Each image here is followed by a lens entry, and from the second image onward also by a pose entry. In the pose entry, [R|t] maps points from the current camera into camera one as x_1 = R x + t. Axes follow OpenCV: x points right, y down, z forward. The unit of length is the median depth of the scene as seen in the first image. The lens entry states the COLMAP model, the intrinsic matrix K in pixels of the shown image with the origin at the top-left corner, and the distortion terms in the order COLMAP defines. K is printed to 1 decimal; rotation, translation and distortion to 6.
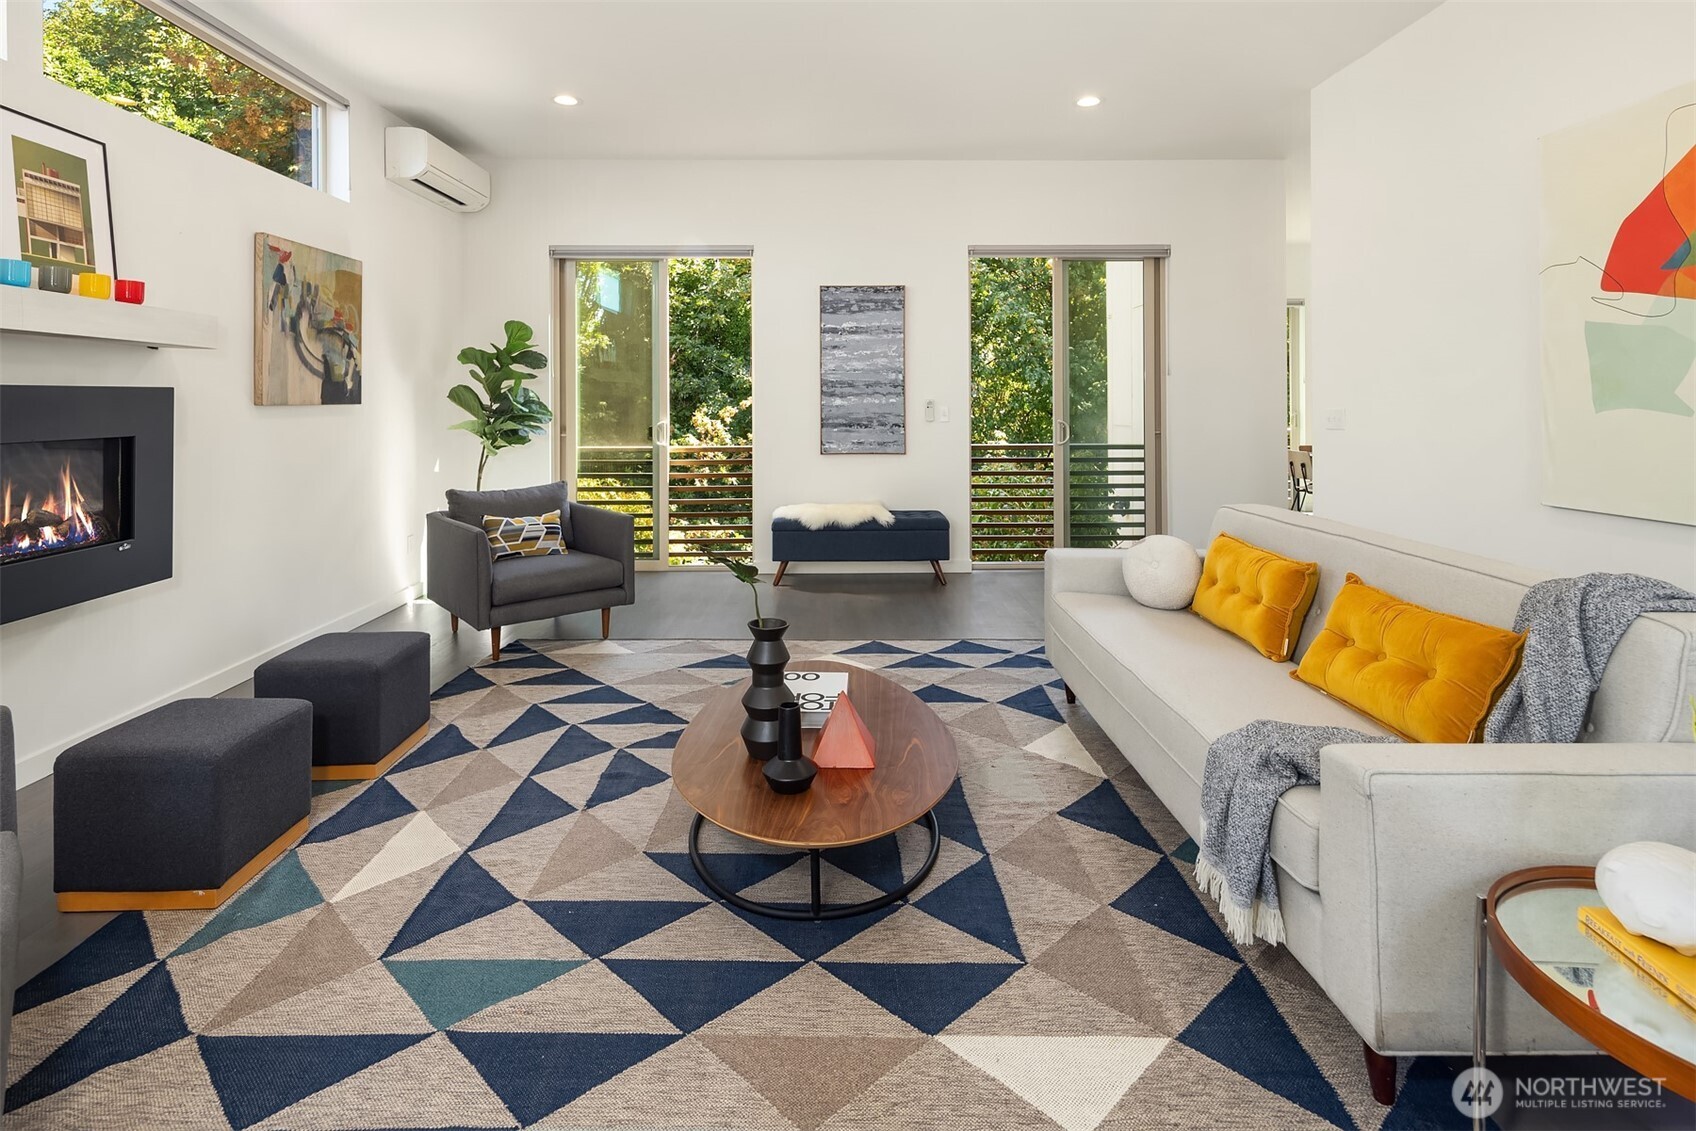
lens RADIAL K [[821.4, 0, 845.4], [0, 821.4, 528.9], [0, 0, 1]] dist [-0.001537, -0.000932]
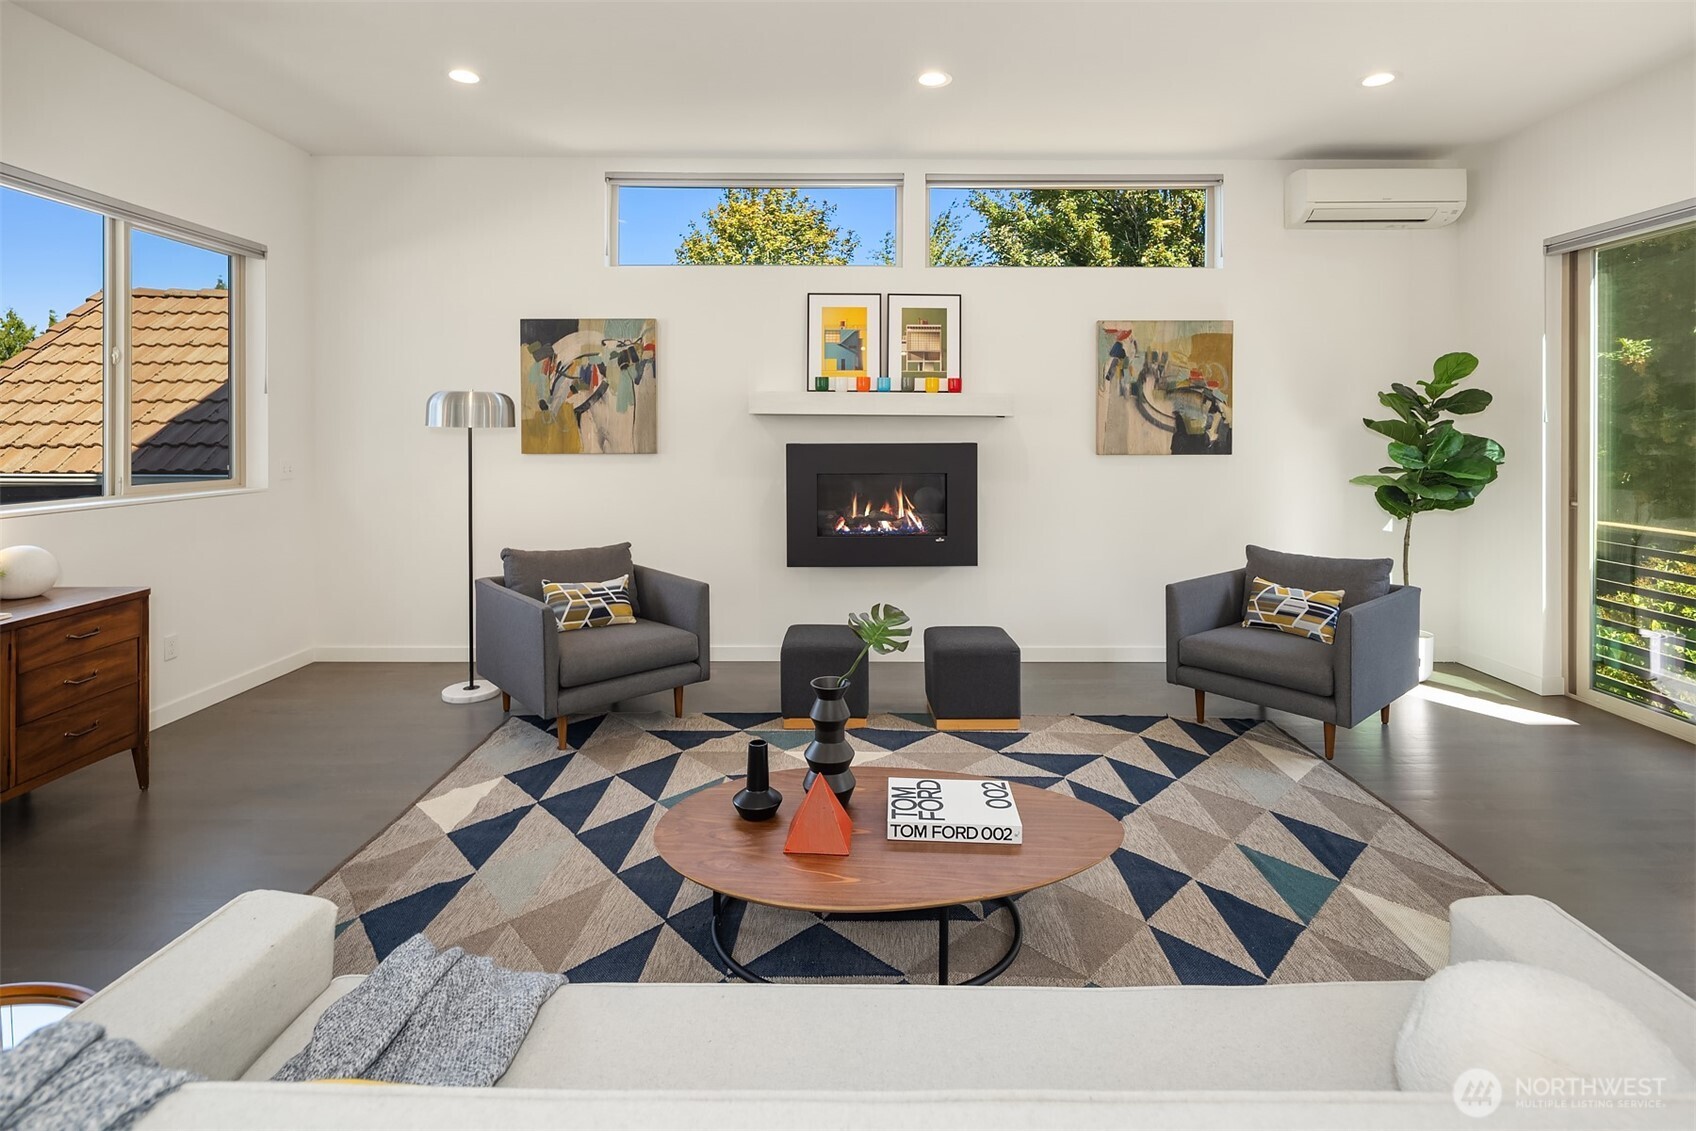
lens RADIAL K [[818.3, 0, 848.0], [0, 818.3, 565.5], [0, 0, 1]] dist [0.000092, -0.000083]
pose [[-0.026181, 0.168753, -0.985311, 0.574885], [-0.152933, 0.973370, 0.170772, -0.137550], [0.987890, 0.155158, 0.000324, 0.624647]]
